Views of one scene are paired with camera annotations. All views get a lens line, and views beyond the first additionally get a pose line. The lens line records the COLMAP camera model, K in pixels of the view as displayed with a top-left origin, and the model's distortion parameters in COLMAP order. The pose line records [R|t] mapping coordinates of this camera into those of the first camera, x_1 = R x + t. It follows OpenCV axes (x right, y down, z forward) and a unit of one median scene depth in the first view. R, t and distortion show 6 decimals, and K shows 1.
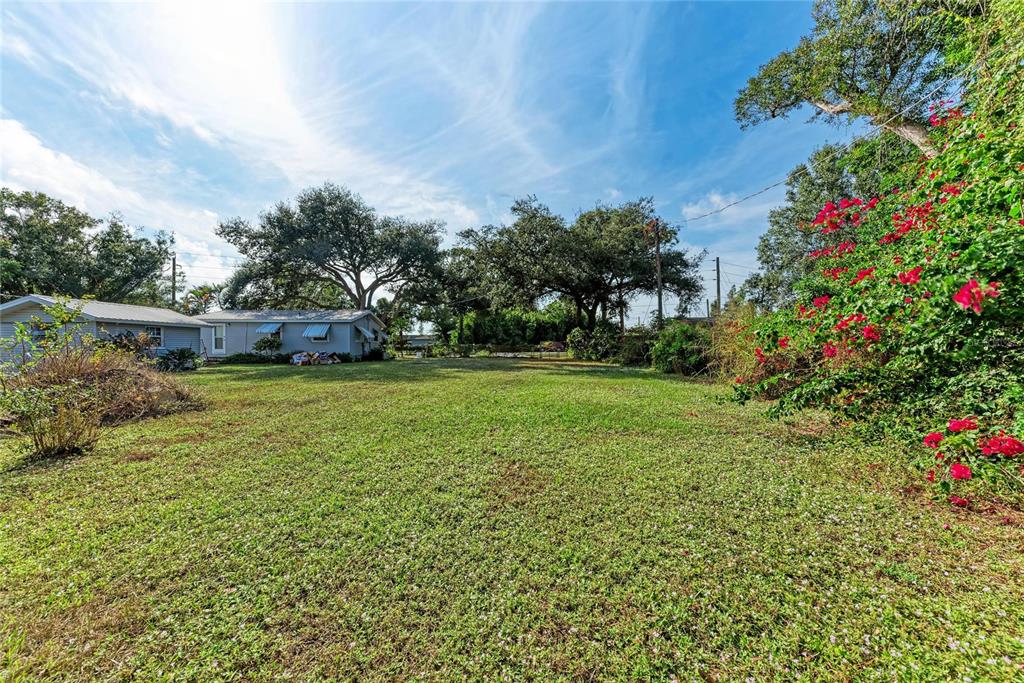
lens RADIAL K [[352.1, 0, 513.6], [0, 352.1, 347.0], [0, 0, 1]] dist [0.018858, -0.003554]
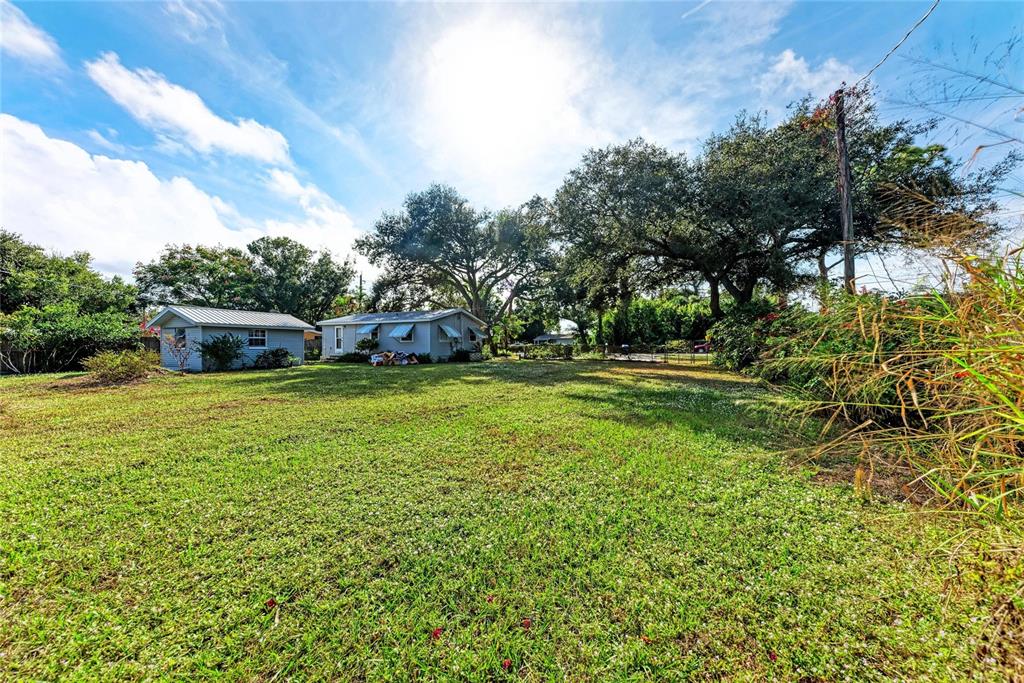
lens RADIAL K [[352.1, 0, 513.6], [0, 352.1, 347.0], [0, 0, 1]] dist [0.018858, -0.003554]
pose [[0.888012, 0.002935, -0.459810, 0.140217], [-0.001774, 0.999994, 0.002957, -0.003321], [0.459816, -0.001810, 0.888012, 0.209917]]
